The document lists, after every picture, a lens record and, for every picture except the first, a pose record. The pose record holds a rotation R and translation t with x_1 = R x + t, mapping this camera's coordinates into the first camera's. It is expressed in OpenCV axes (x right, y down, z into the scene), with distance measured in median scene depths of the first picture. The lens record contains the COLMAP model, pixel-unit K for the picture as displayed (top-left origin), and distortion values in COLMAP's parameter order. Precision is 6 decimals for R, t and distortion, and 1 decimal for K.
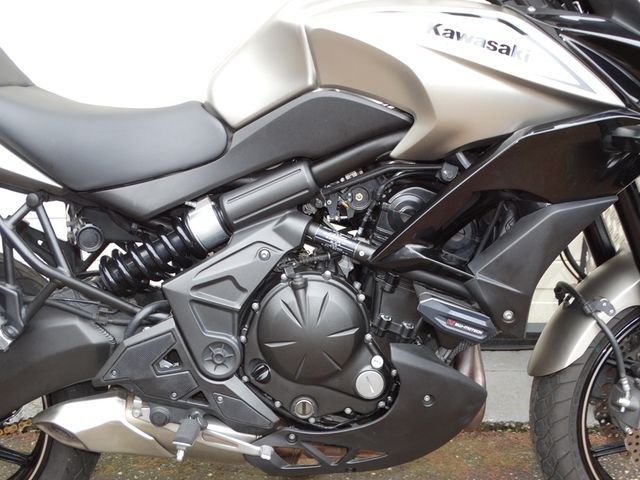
lens RADIAL K [[860.4, 0, 329.8], [0, 860.4, 259.6], [0, 0, 1]] dist [0.001887, 0.023433]
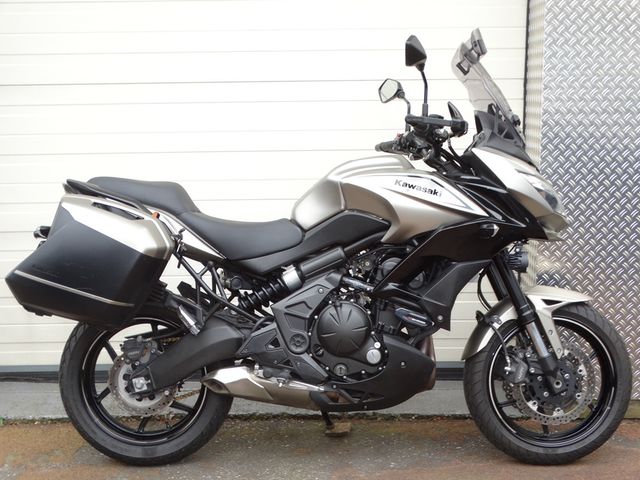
lens RADIAL K [[773.9, 0, 320.0], [0, 773.9, 240.0], [0, 0, 1]] dist [0.019008, 0.012381]
pose [[0.998190, -0.011535, -0.059030, 0.031575], [0.001018, 0.984537, -0.175174, 0.193980], [0.060137, 0.174797, 0.982766, -0.812137]]
